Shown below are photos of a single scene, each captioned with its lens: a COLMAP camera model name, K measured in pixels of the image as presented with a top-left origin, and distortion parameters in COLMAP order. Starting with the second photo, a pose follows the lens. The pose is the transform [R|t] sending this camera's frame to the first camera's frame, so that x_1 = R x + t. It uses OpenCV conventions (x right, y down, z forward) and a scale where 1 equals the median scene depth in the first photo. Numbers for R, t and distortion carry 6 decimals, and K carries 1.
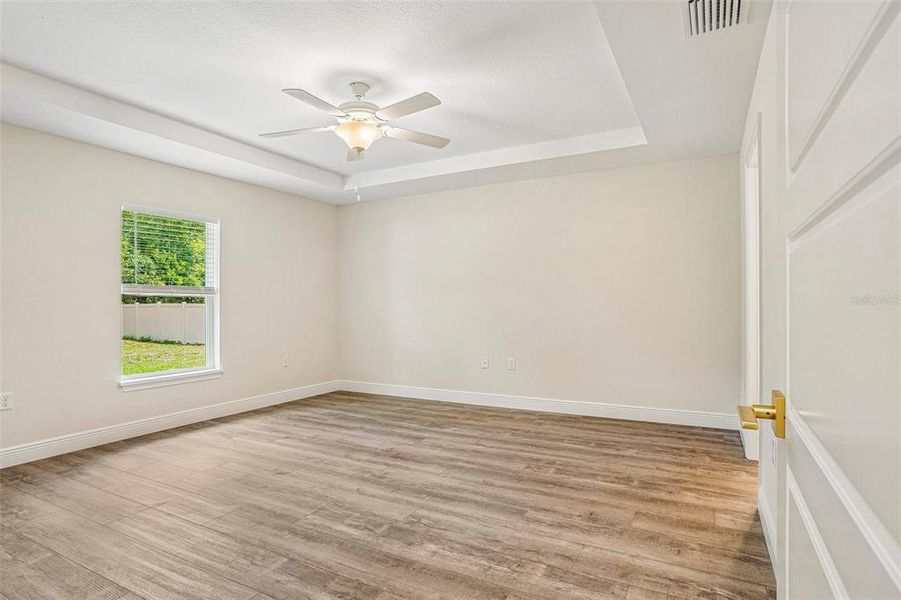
lens RADIAL K [[446.2, 0, 464.9], [0, 446.2, 300.1], [0, 0, 1]] dist [-0.066370, 0.031536]
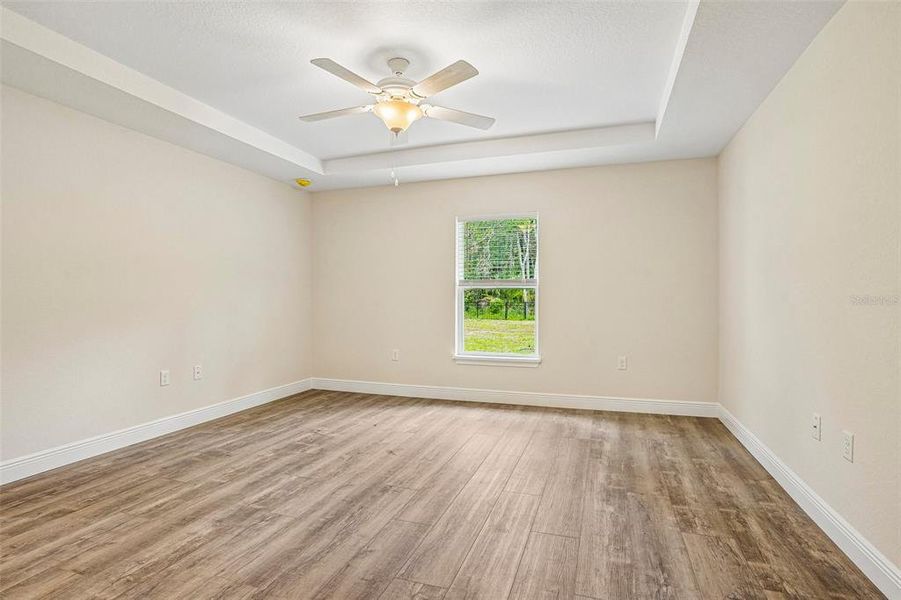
lens RADIAL K [[468.1, 0, 461.8], [0, 468.1, 300.9], [0, 0, 1]] dist [-0.088997, 0.045738]
pose [[0.178775, 0.017733, -0.983730, 0.793106], [0.009726, 0.999757, 0.019790, -0.004470], [0.983842, -0.013106, 0.178559, 1.031373]]
